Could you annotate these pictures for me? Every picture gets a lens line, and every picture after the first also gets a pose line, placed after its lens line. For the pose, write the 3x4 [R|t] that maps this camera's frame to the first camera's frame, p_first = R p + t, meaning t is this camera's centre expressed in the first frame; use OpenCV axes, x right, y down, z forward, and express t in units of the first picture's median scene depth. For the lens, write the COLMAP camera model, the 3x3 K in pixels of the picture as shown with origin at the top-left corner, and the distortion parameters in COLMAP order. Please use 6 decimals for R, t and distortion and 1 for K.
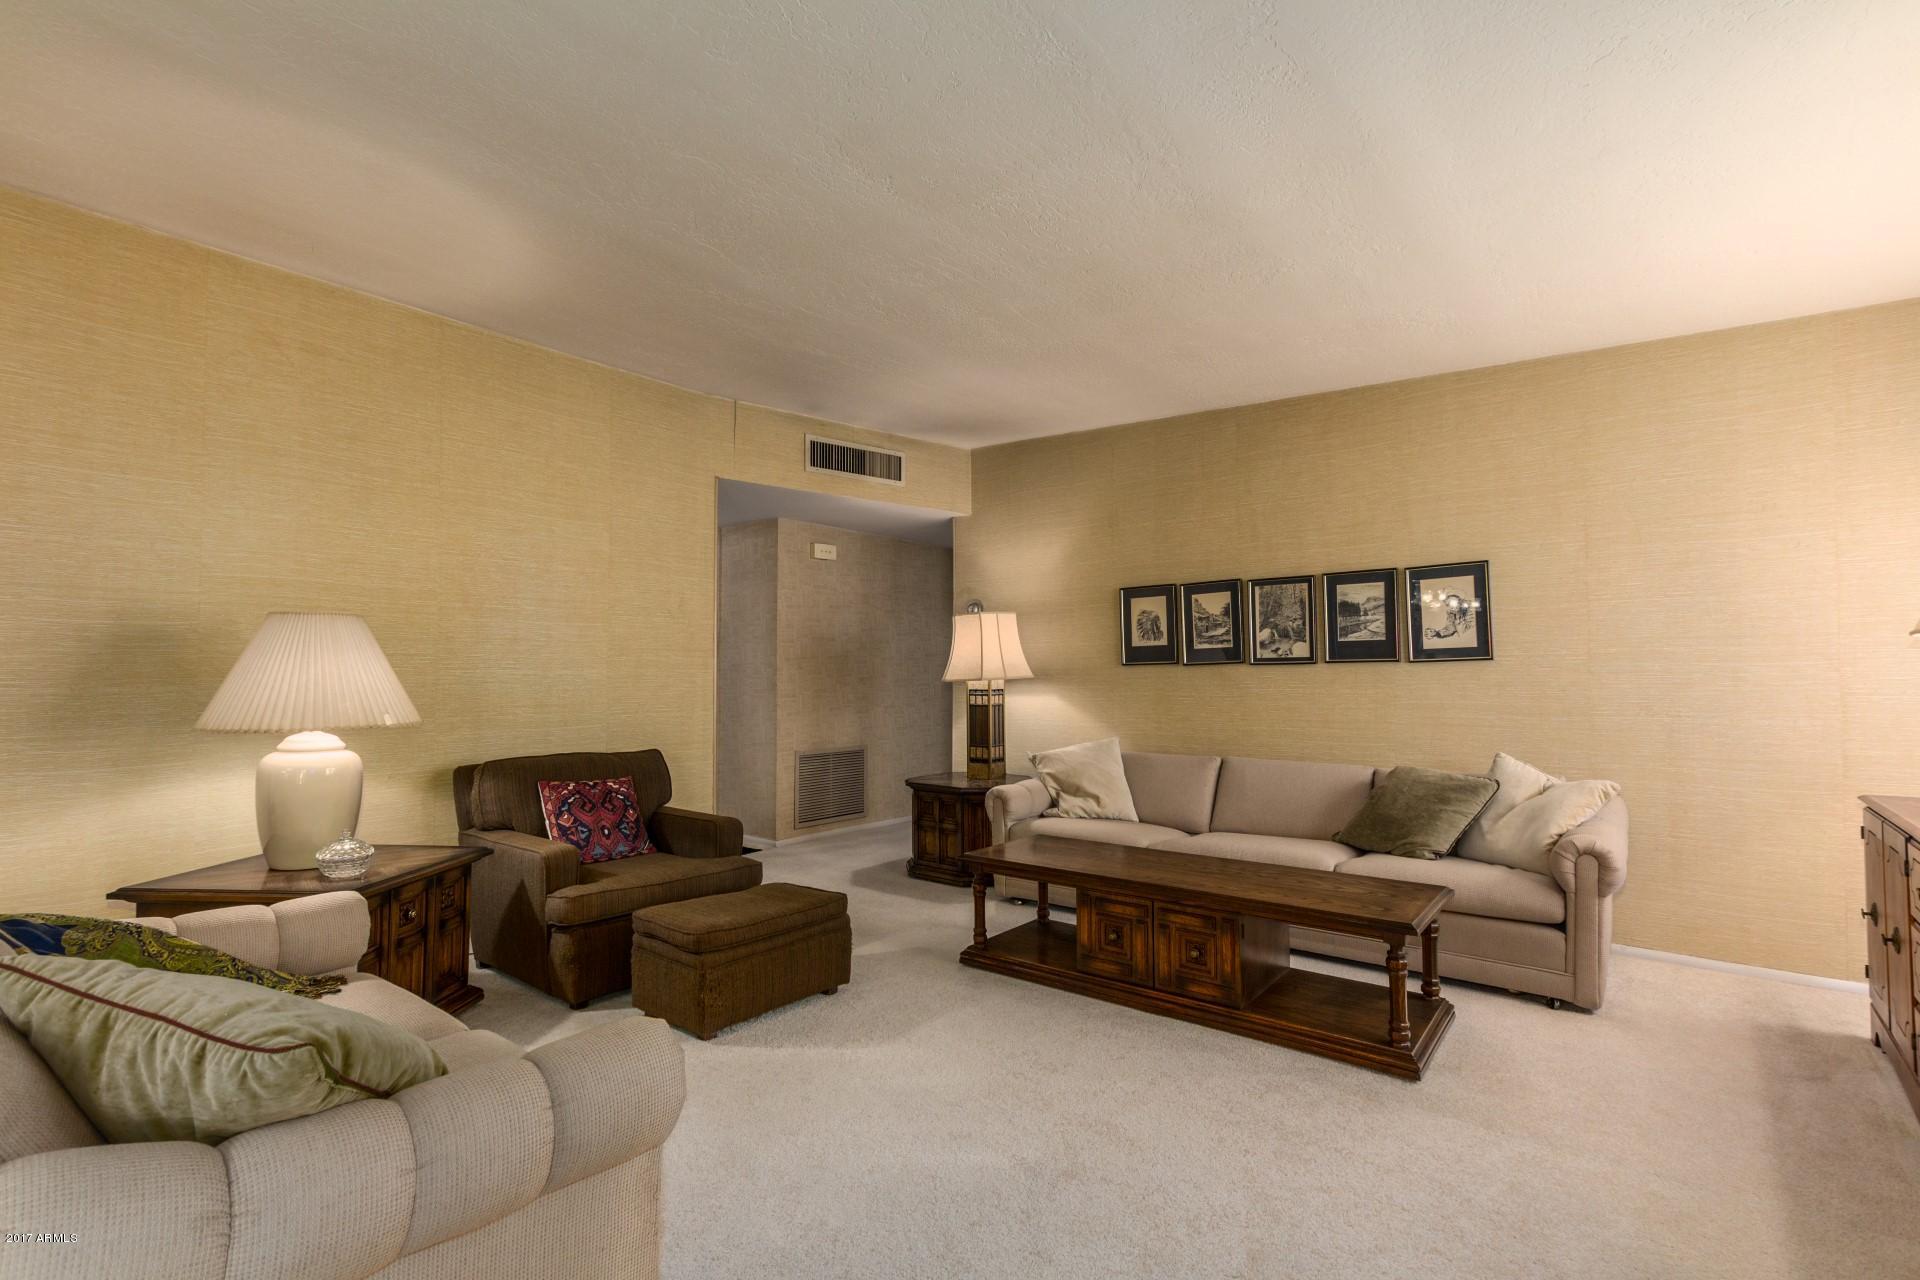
lens RADIAL K [[873.1, 0, 962.6], [0, 873.1, 650.4], [0, 0, 1]] dist [0.016721, -0.007810]
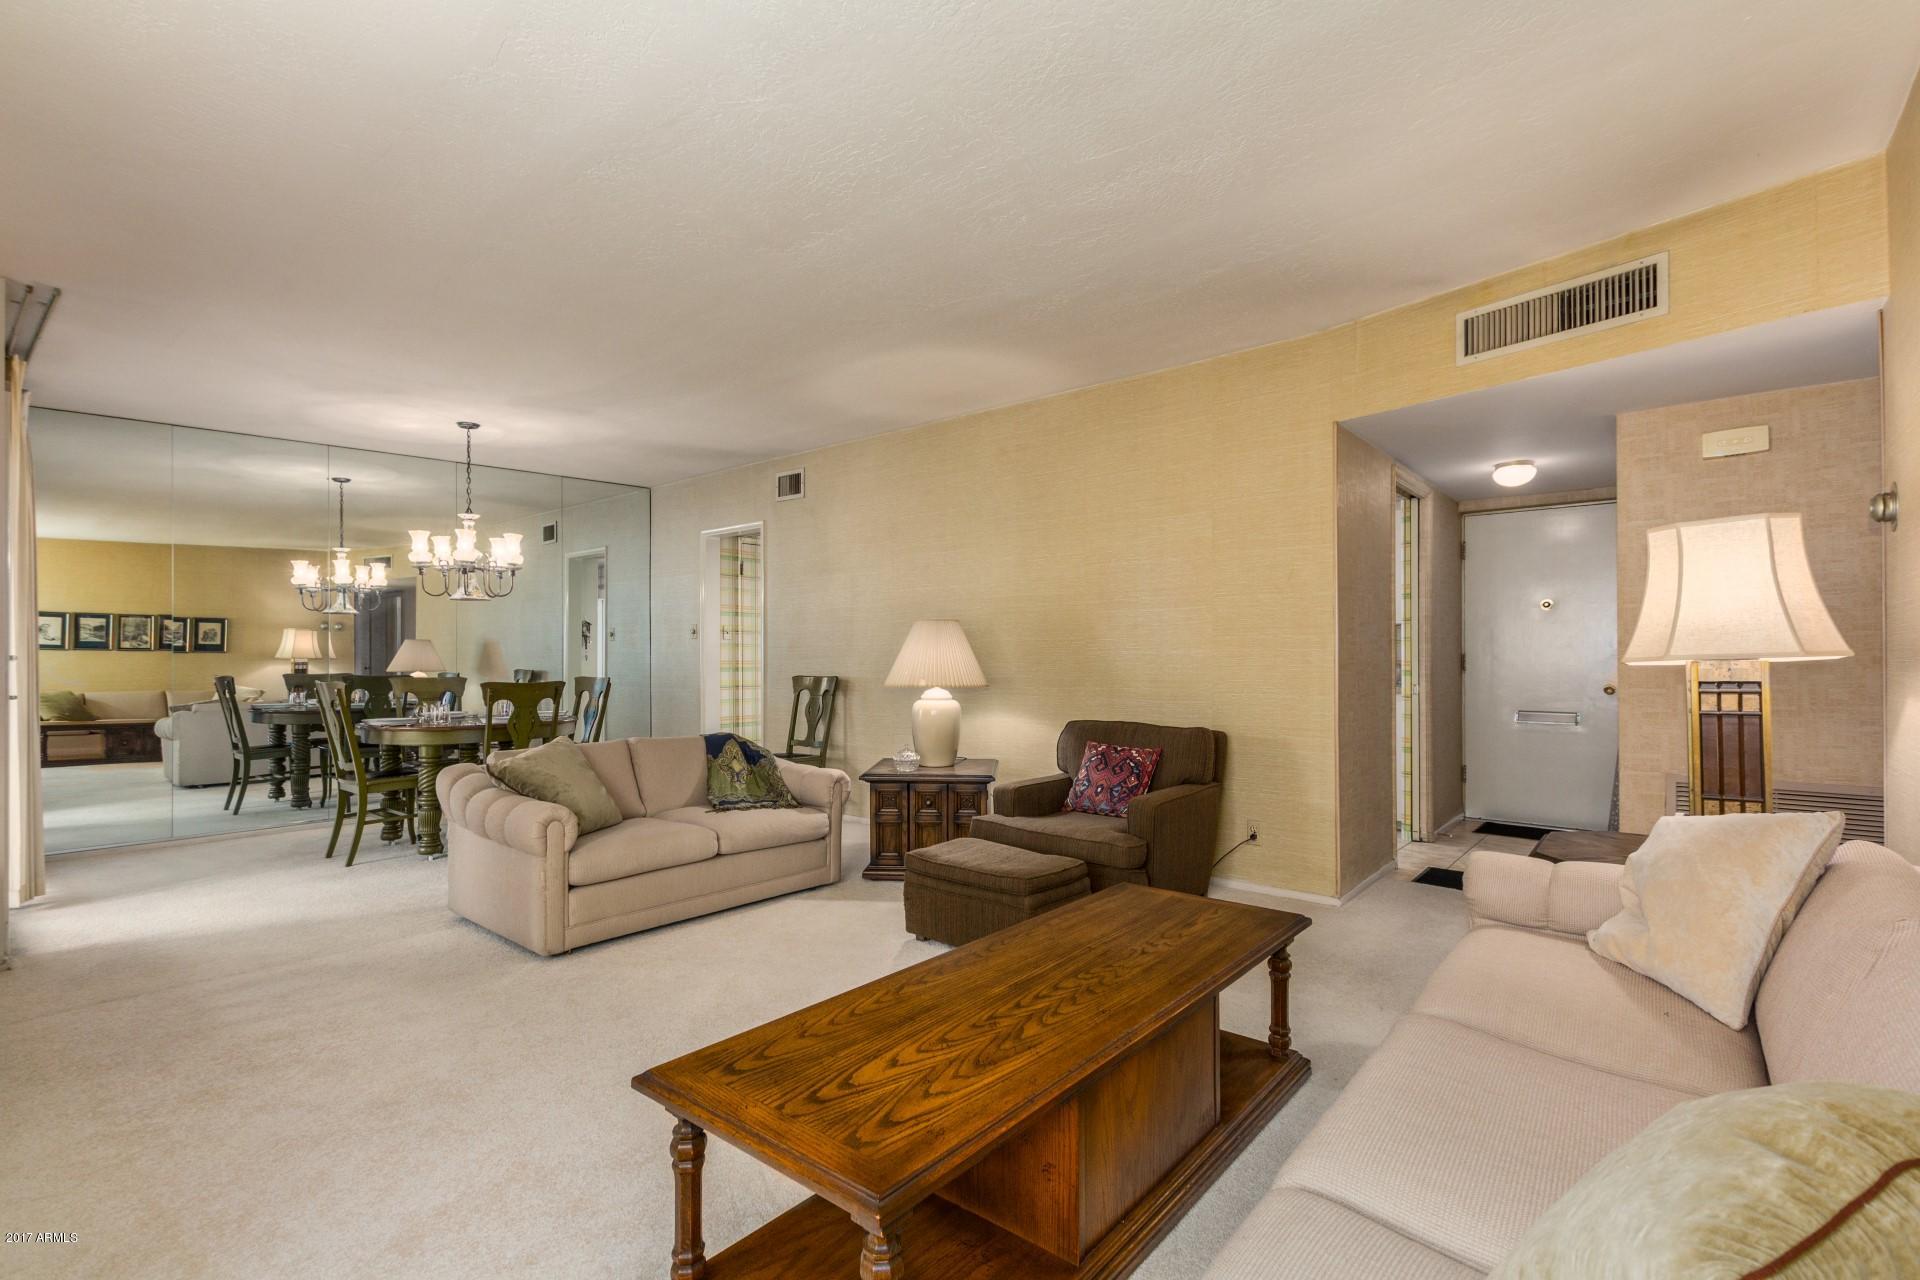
lens RADIAL K [[873.1, 0, 962.6], [0, 873.1, 650.4], [0, 0, 1]] dist [0.016721, -0.007810]
pose [[-0.014502, -0.008500, -0.999859, 0.612654], [0.031857, 0.999452, -0.008959, 0.021665], [0.999387, -0.031983, -0.014224, 0.681591]]
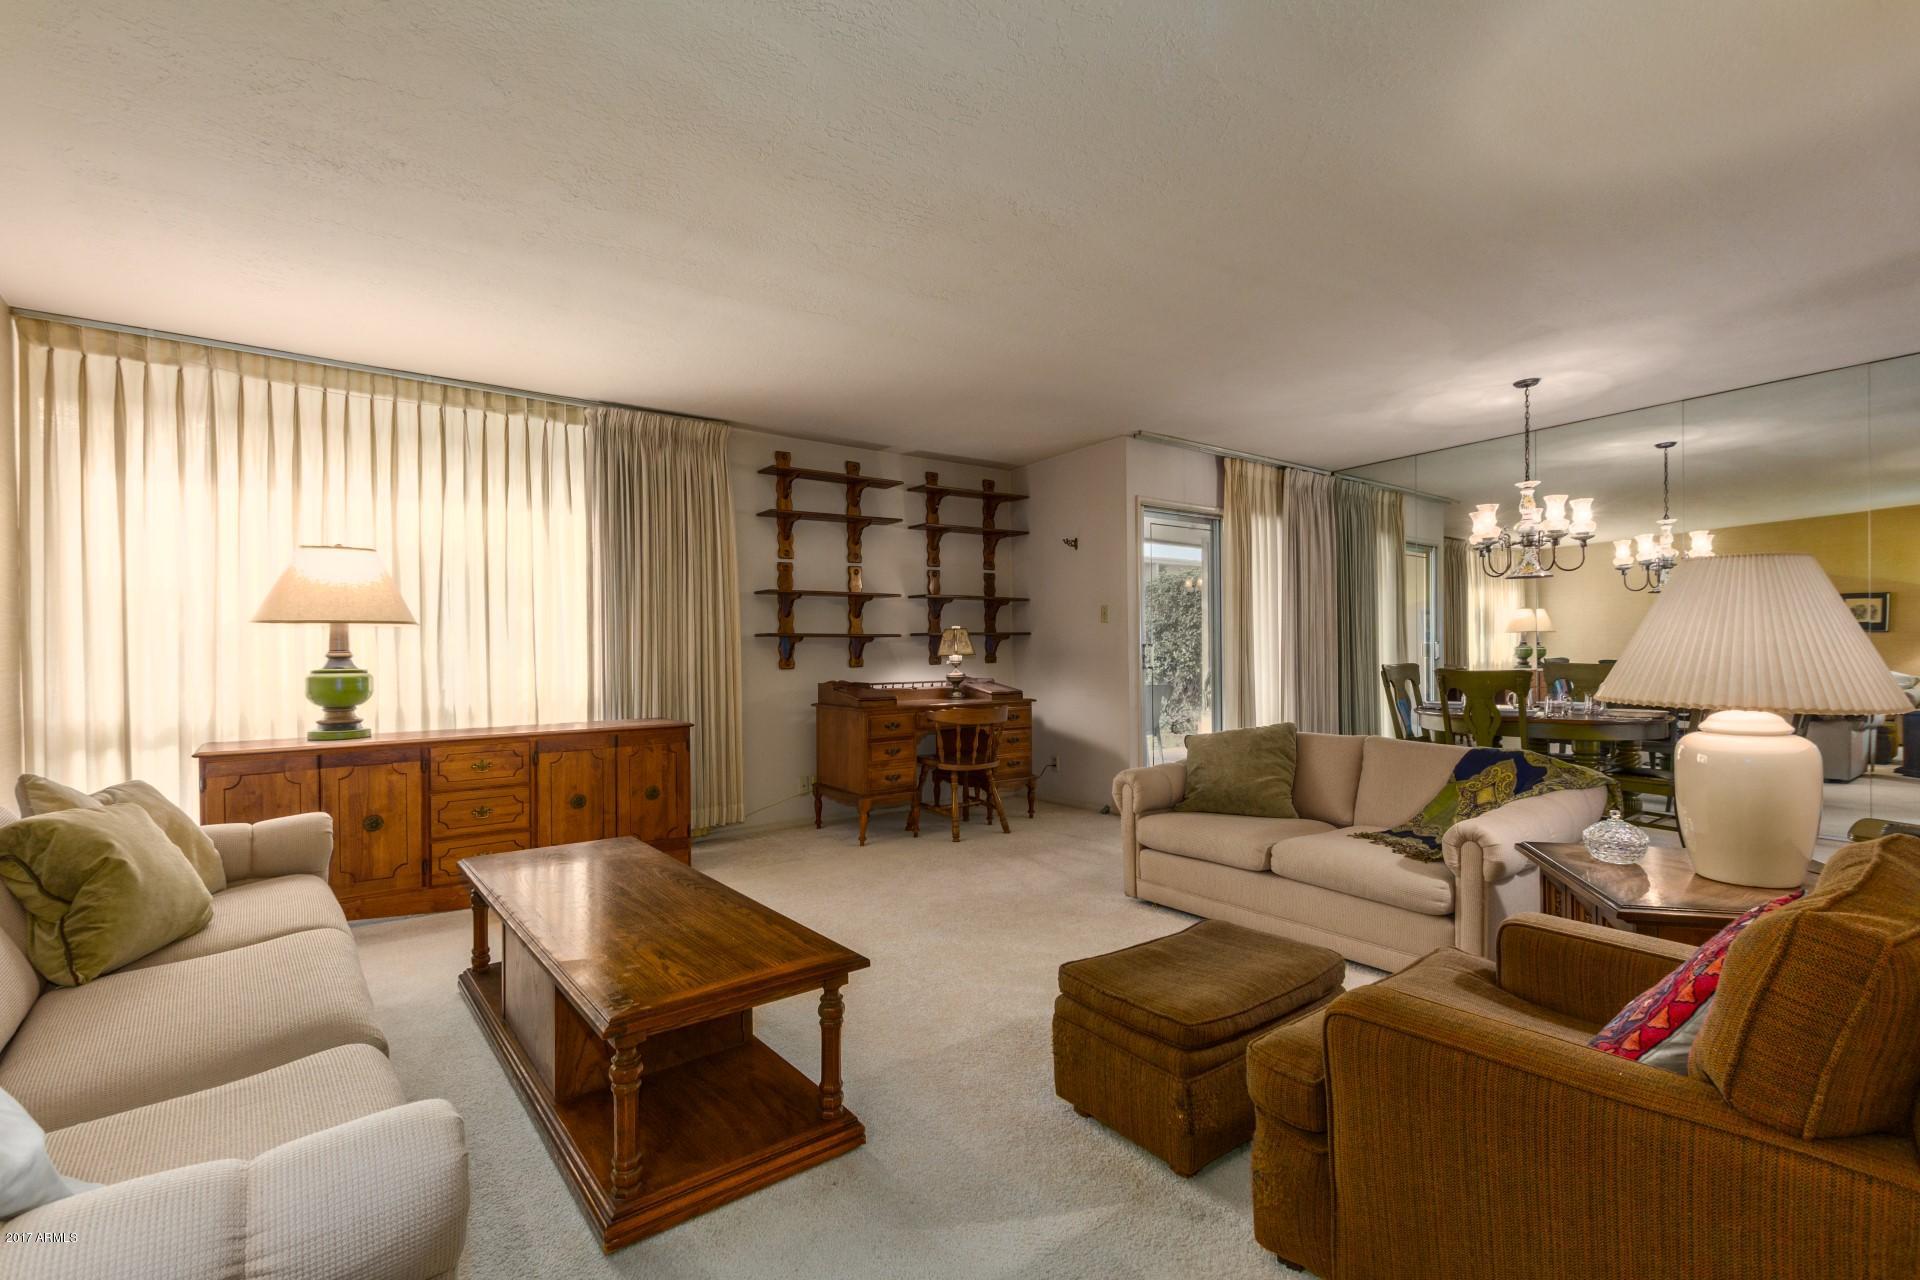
lens RADIAL K [[873.1, 0, 962.6], [0, 873.1, 650.4], [0, 0, 1]] dist [0.016721, -0.007810]
pose [[-0.973467, 0.008013, 0.228688, -0.156295], [0.001981, 0.999644, -0.026594, 0.038306], [-0.228820, -0.025435, -0.973136, 1.206483]]
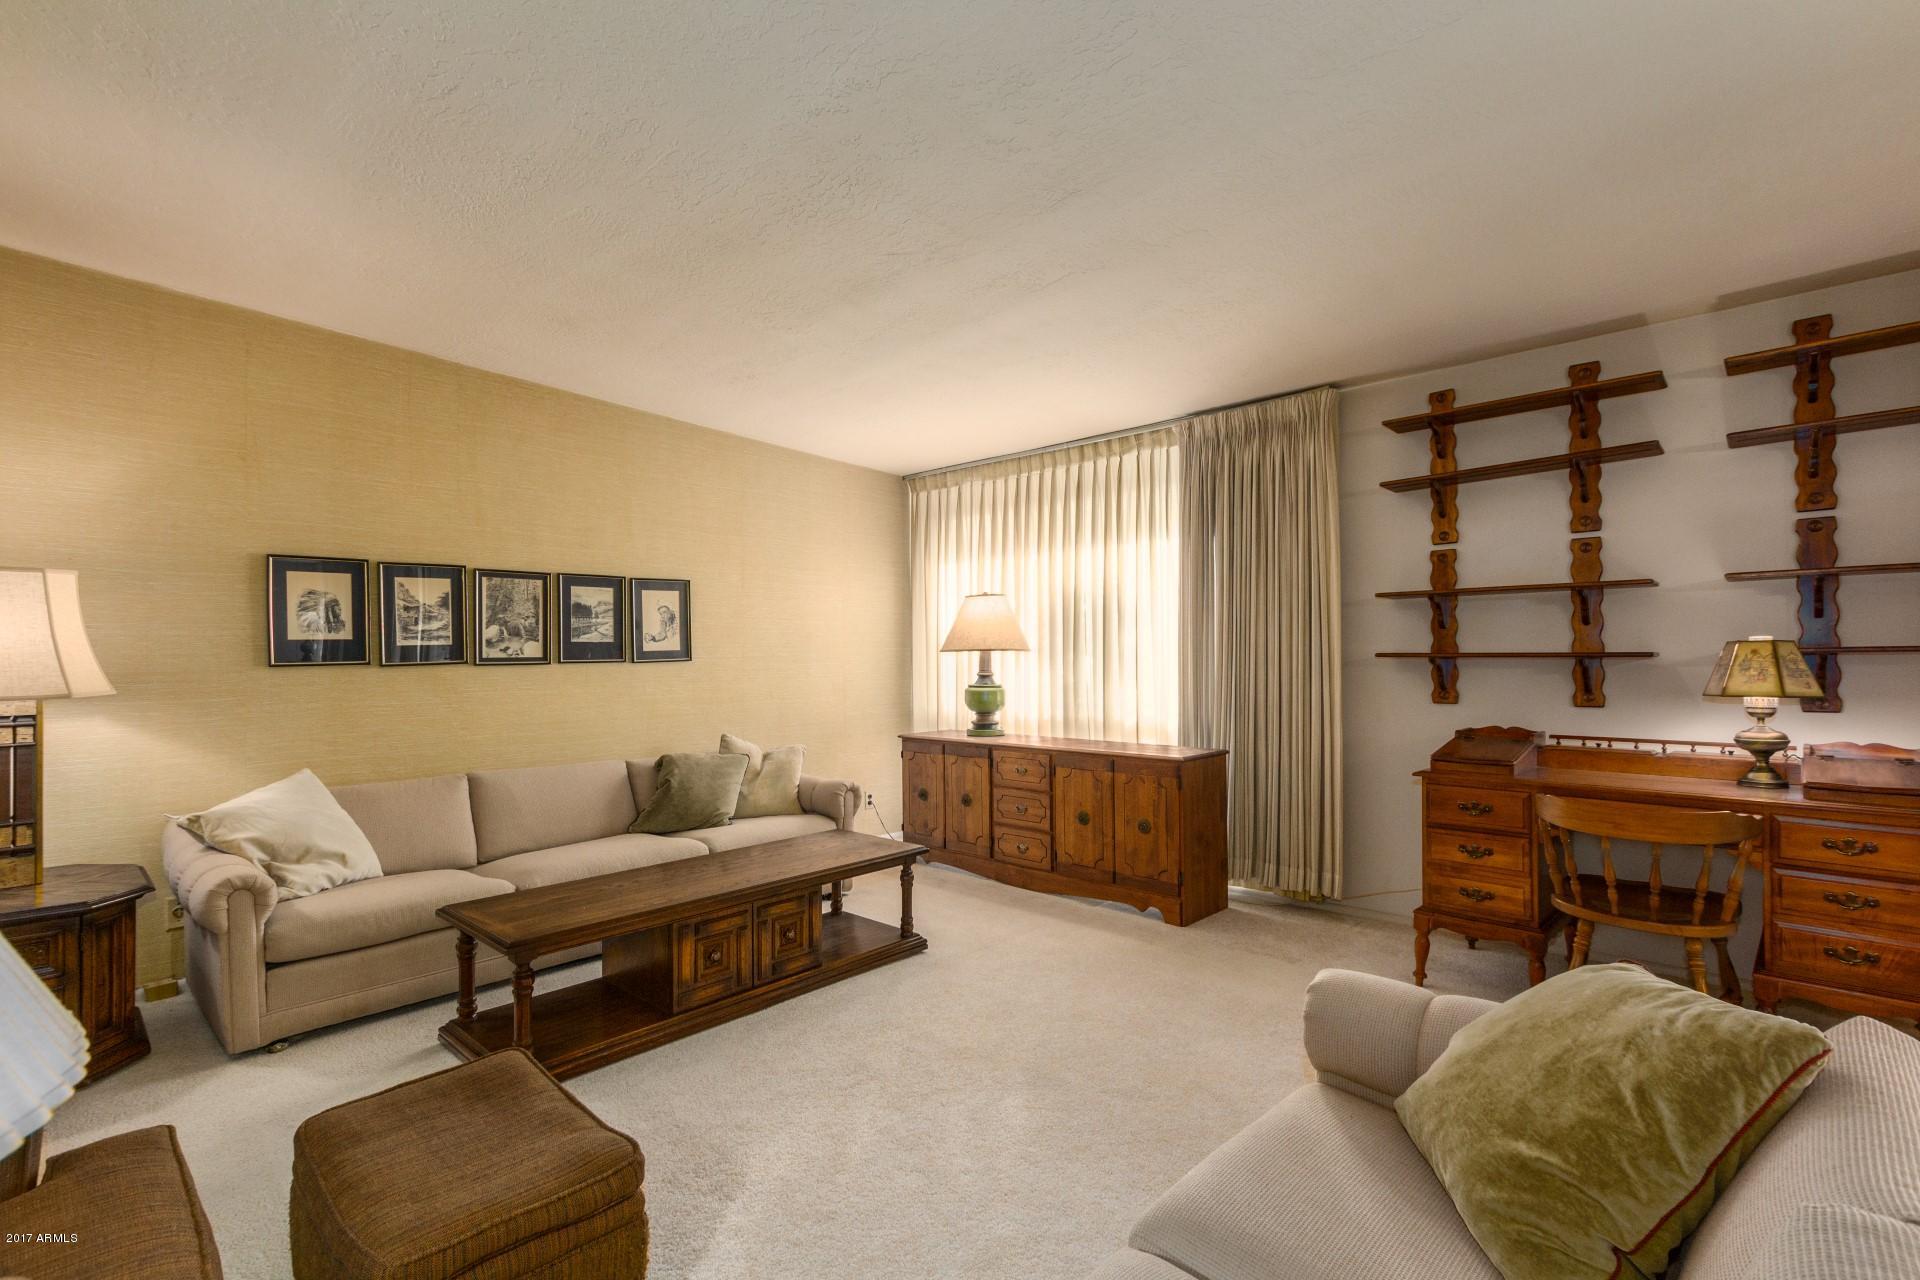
lens RADIAL K [[873.1, 0, 962.6], [0, 873.1, 650.4], [0, 0, 1]] dist [0.016721, -0.007810]
pose [[0.073455, 0.007059, 0.997274, -0.525984], [-0.023106, 0.999719, -0.005375, -0.005391], [-0.997031, -0.022648, 0.073598, 0.460911]]
